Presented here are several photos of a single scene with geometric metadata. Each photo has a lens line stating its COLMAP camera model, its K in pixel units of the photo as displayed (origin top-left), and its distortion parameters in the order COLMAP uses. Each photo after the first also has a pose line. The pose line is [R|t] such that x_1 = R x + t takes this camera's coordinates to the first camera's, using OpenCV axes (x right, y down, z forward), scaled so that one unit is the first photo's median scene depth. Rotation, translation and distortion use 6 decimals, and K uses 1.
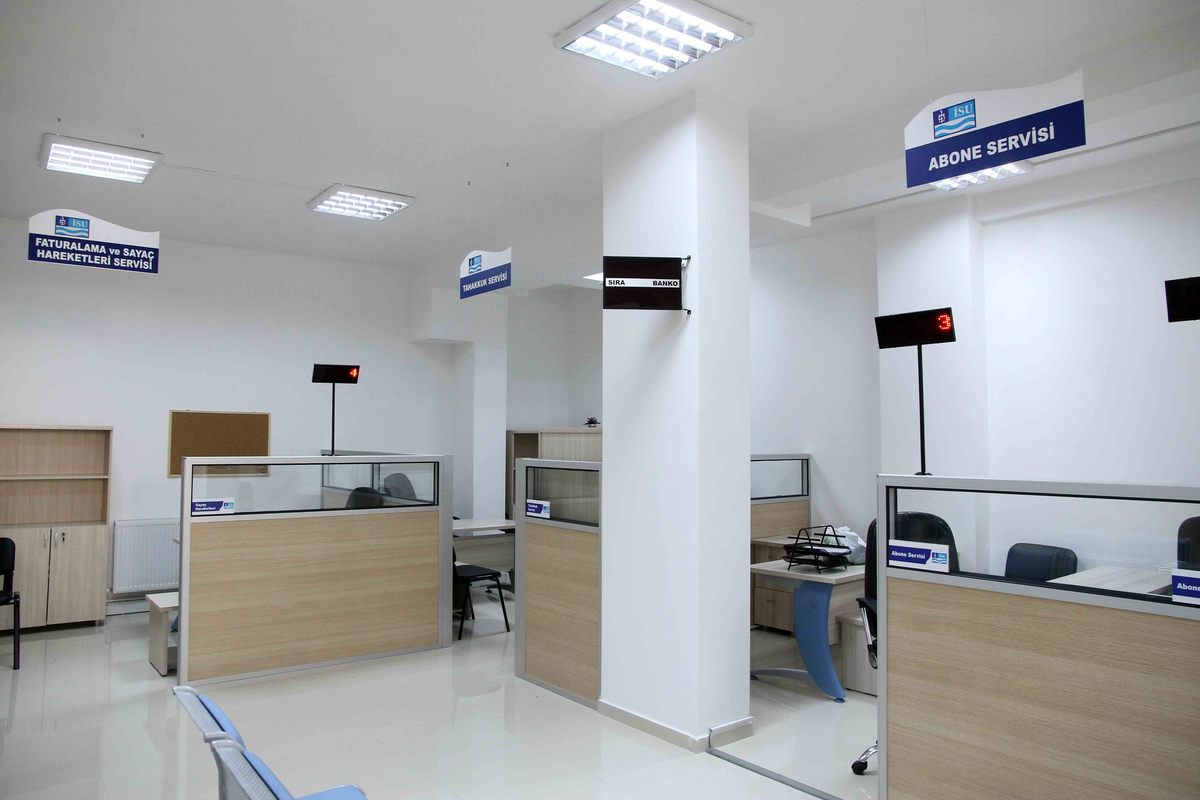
lens RADIAL K [[826.9, 0, 601.8], [0, 826.9, 387.5], [0, 0, 1]] dist [-0.119650, 0.080754]
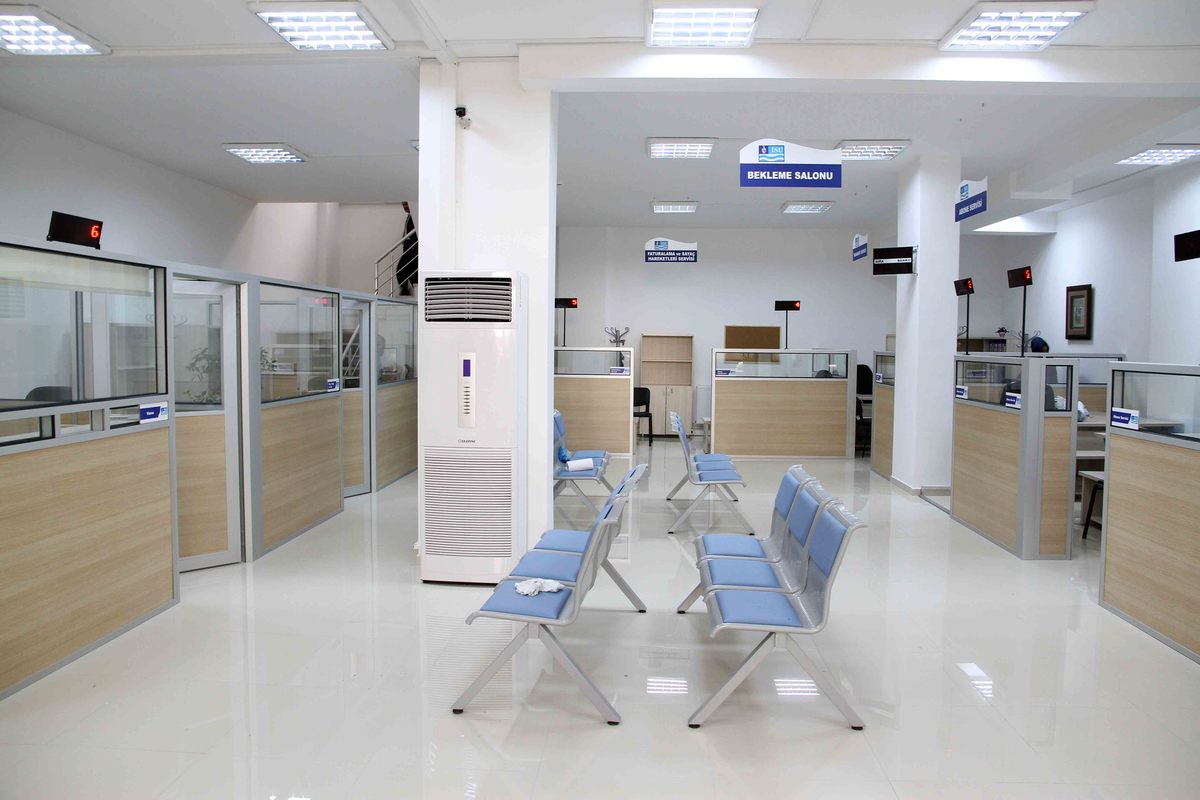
lens RADIAL K [[826.9, 0, 601.8], [0, 826.9, 387.5], [0, 0, 1]] dist [-0.119650, 0.080754]
pose [[0.744212, 0.039701, -0.666762, 0.615899], [0.033754, 0.994721, 0.096904, -0.026399], [0.667090, -0.094622, 0.738944, -0.690182]]
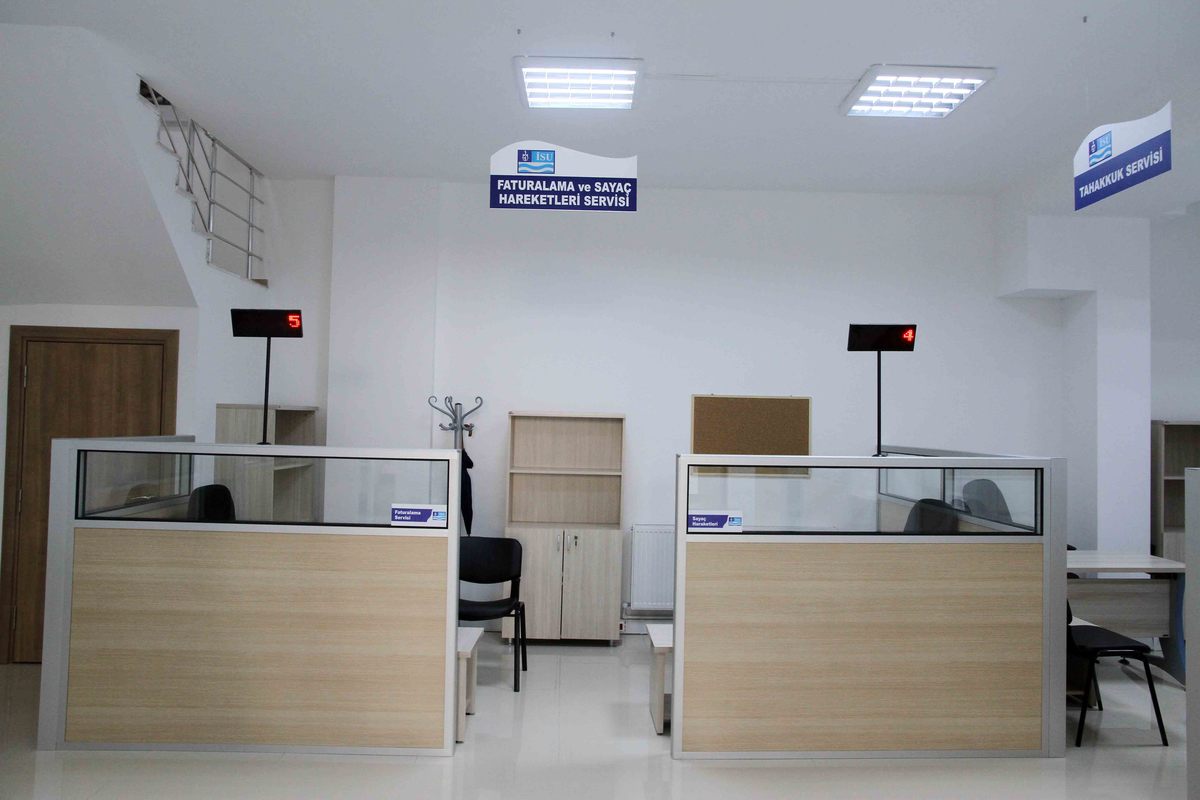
lens RADIAL K [[935.8, 0, 615.7], [0, 935.8, 387.6], [0, 0, 1]] dist [-0.083342, 0.090171]
pose [[0.808913, -0.011406, -0.587818, -0.045120], [0.021569, 0.999714, 0.010284, 0.012568], [0.587533, -0.020997, 0.808928, 0.228734]]
